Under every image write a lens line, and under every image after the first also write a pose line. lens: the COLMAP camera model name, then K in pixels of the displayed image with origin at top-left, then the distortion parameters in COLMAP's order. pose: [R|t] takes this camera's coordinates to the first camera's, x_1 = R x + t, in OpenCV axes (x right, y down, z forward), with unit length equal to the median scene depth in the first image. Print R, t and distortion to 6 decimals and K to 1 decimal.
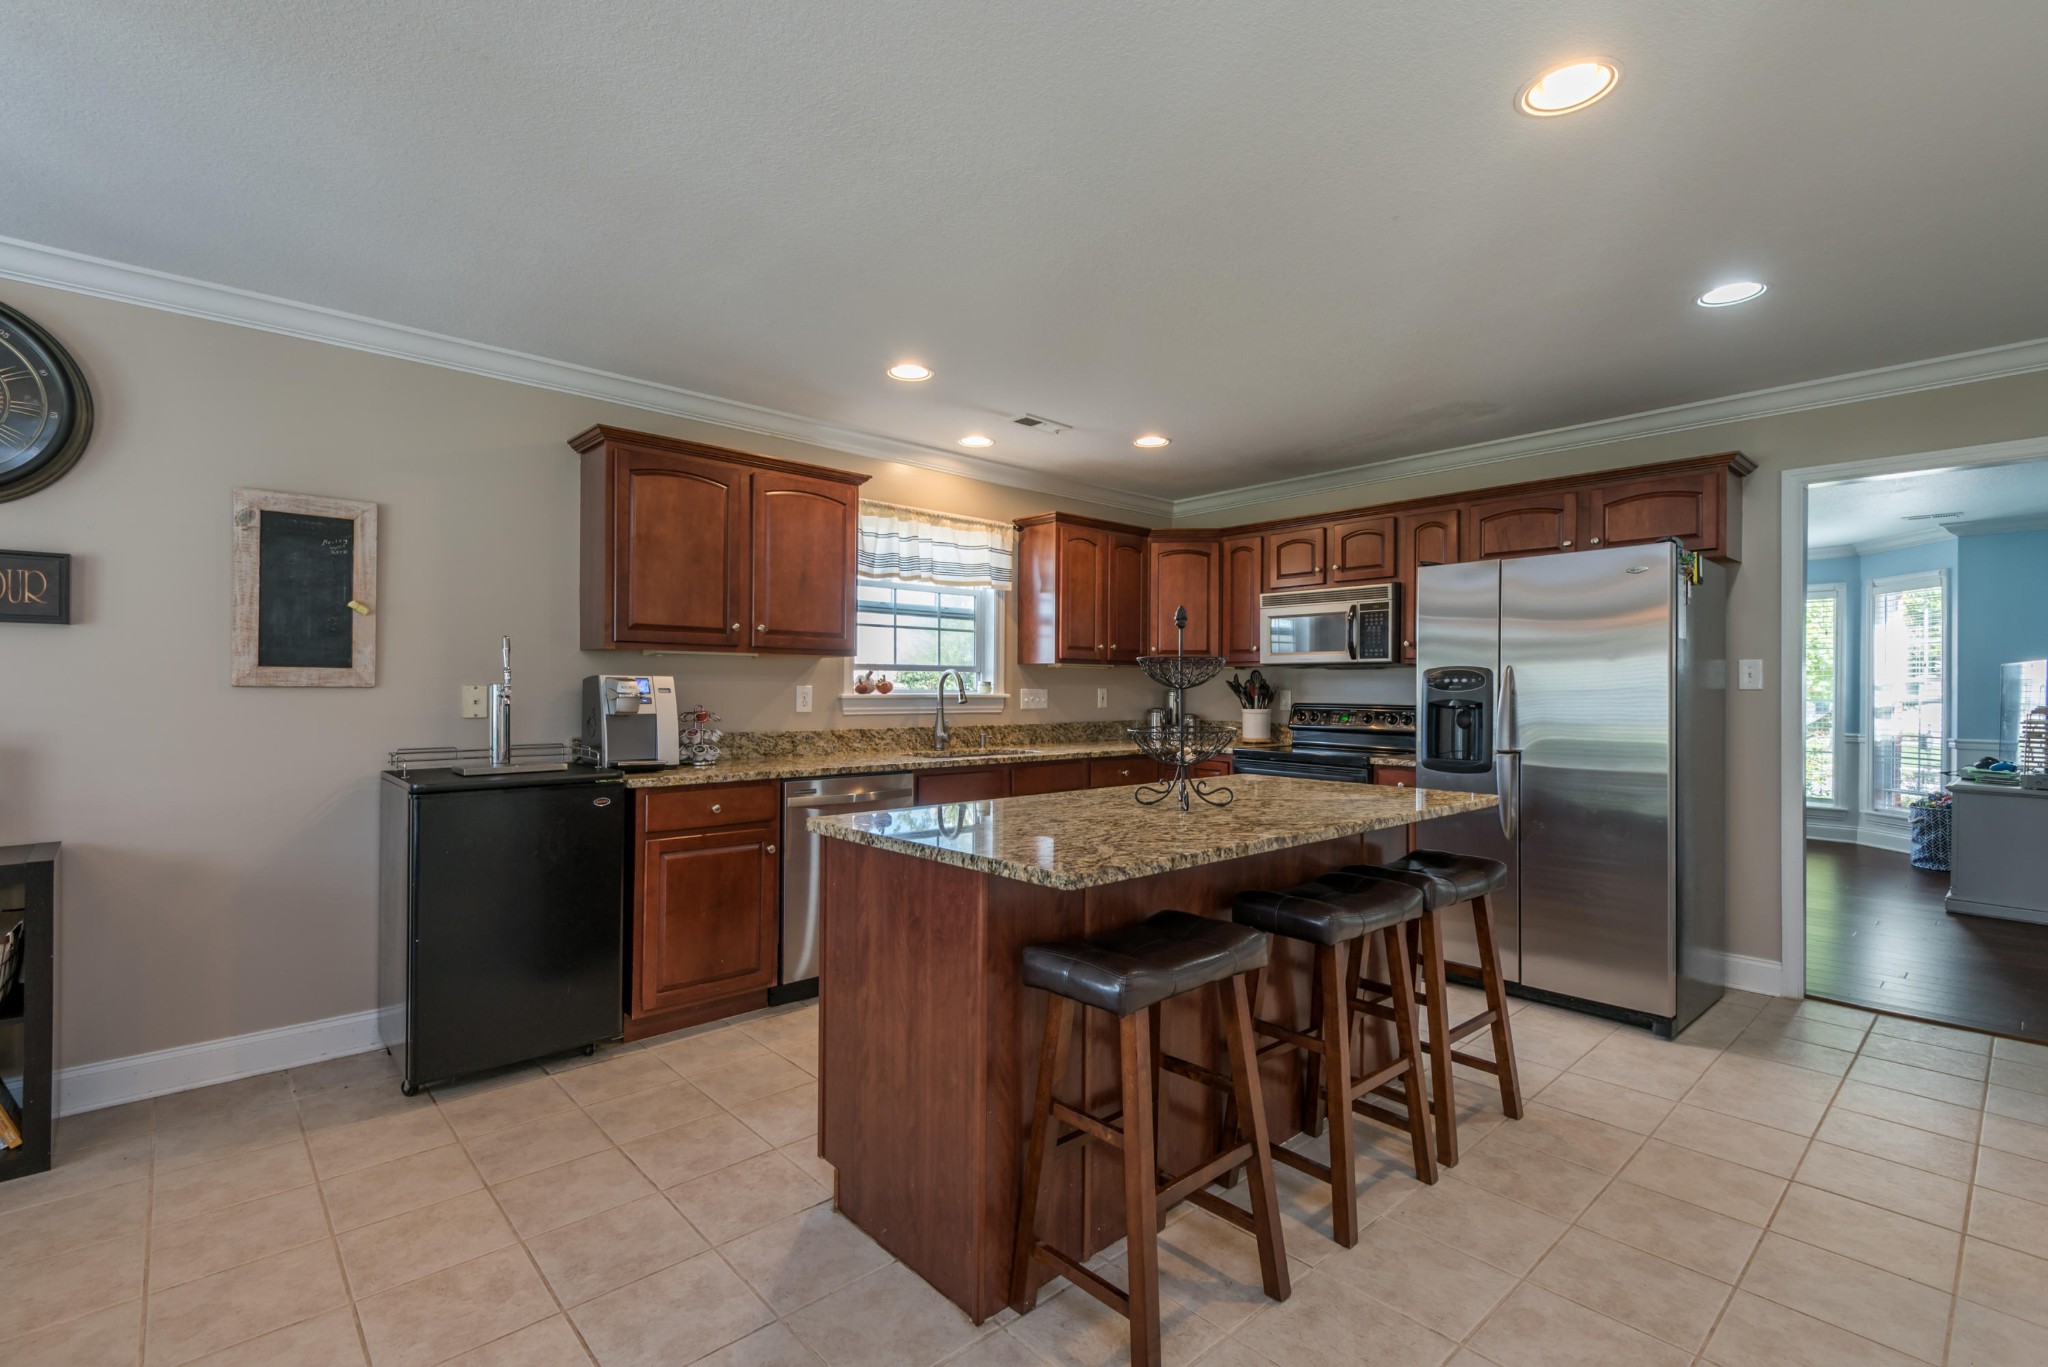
lens RADIAL K [[925.1, 0, 1019.1], [0, 925.1, 690.3], [0, 0, 1]] dist [0.033282, -0.016814]
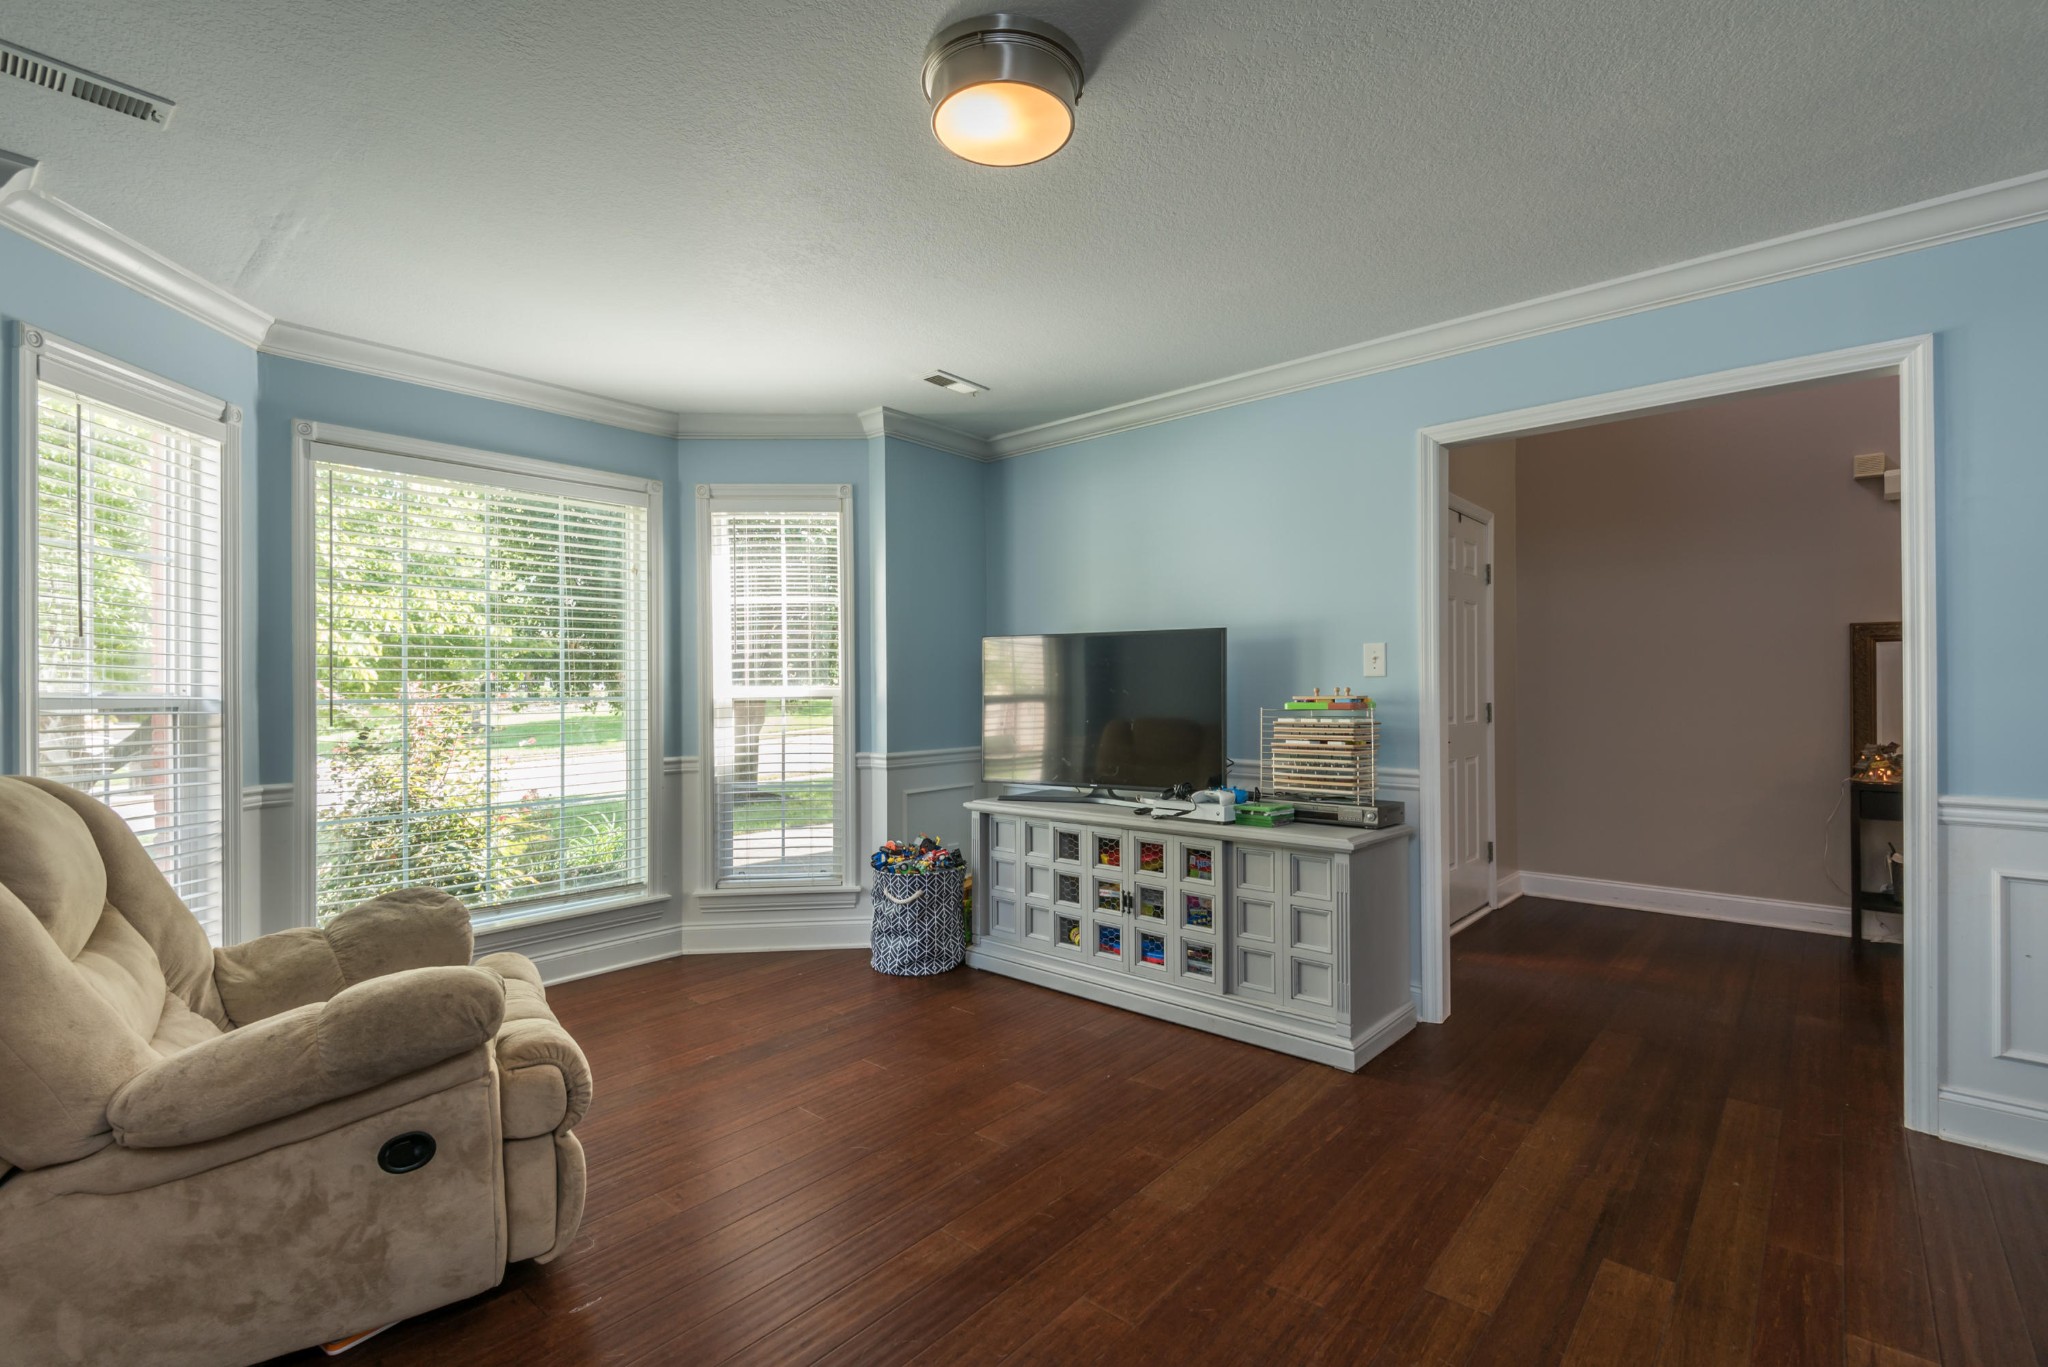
lens RADIAL K [[925.1, 0, 1019.1], [0, 925.1, 690.3], [0, 0, 1]] dist [0.033282, -0.016814]
pose [[-0.112682, -0.006649, 0.993609, 0.345019], [0.008672, 0.999933, 0.007675, 0.004100], [-0.993593, 0.009482, -0.112617, 0.934342]]
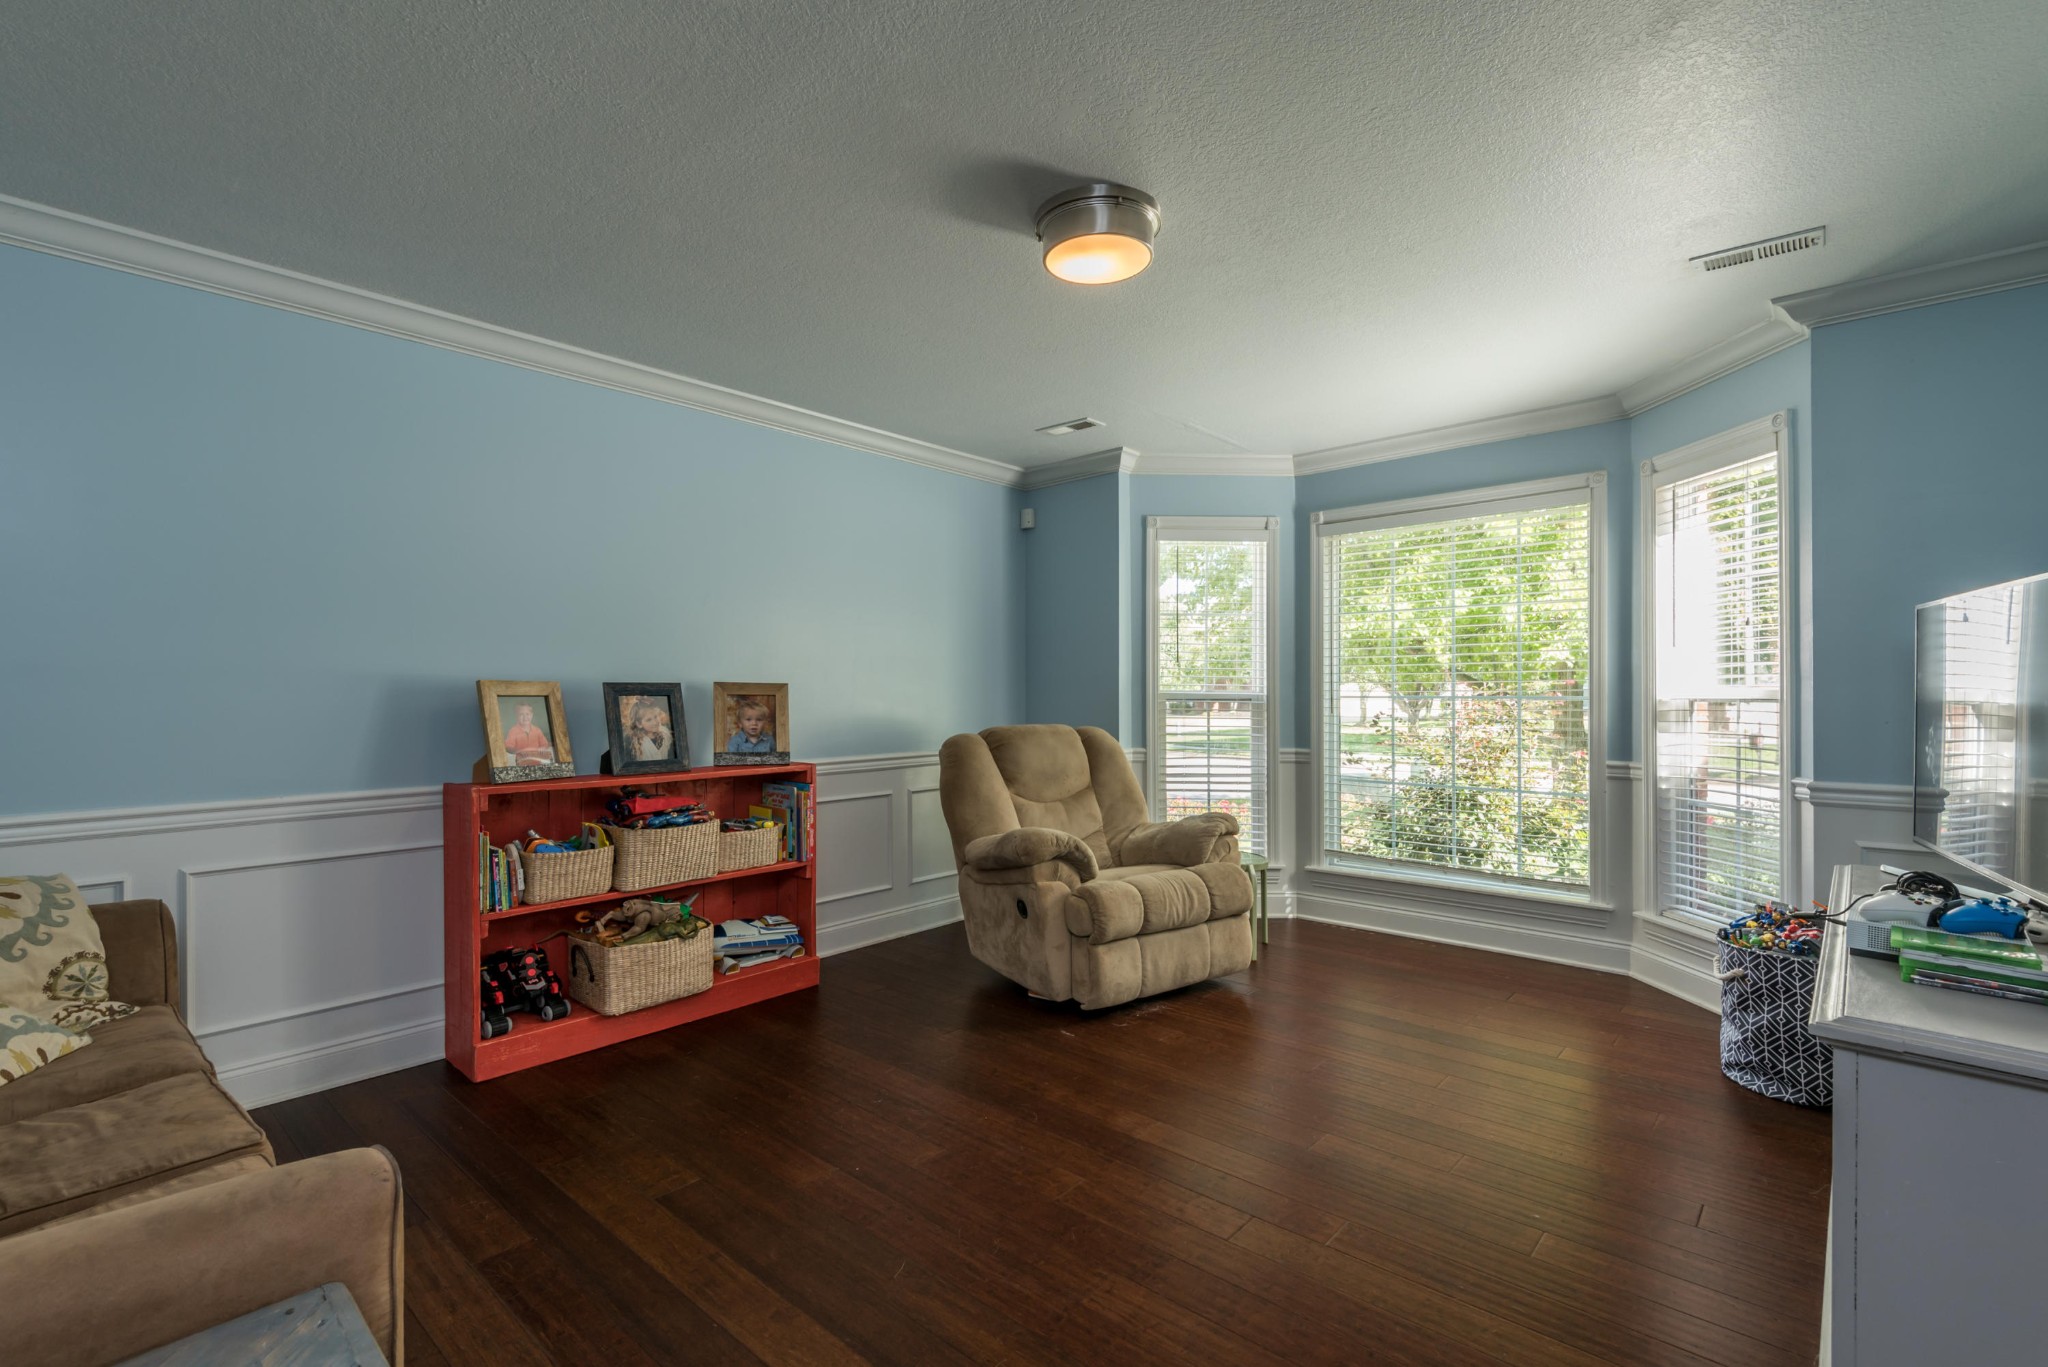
lens RADIAL K [[925.1, 0, 1019.1], [0, 925.1, 690.3], [0, 0, 1]] dist [0.033282, -0.016814]
pose [[0.995239, -0.007394, 0.097179, 0.550857], [0.007879, 0.999958, -0.004613, 0.006890], [-0.097141, 0.005357, 0.995256, 0.563654]]
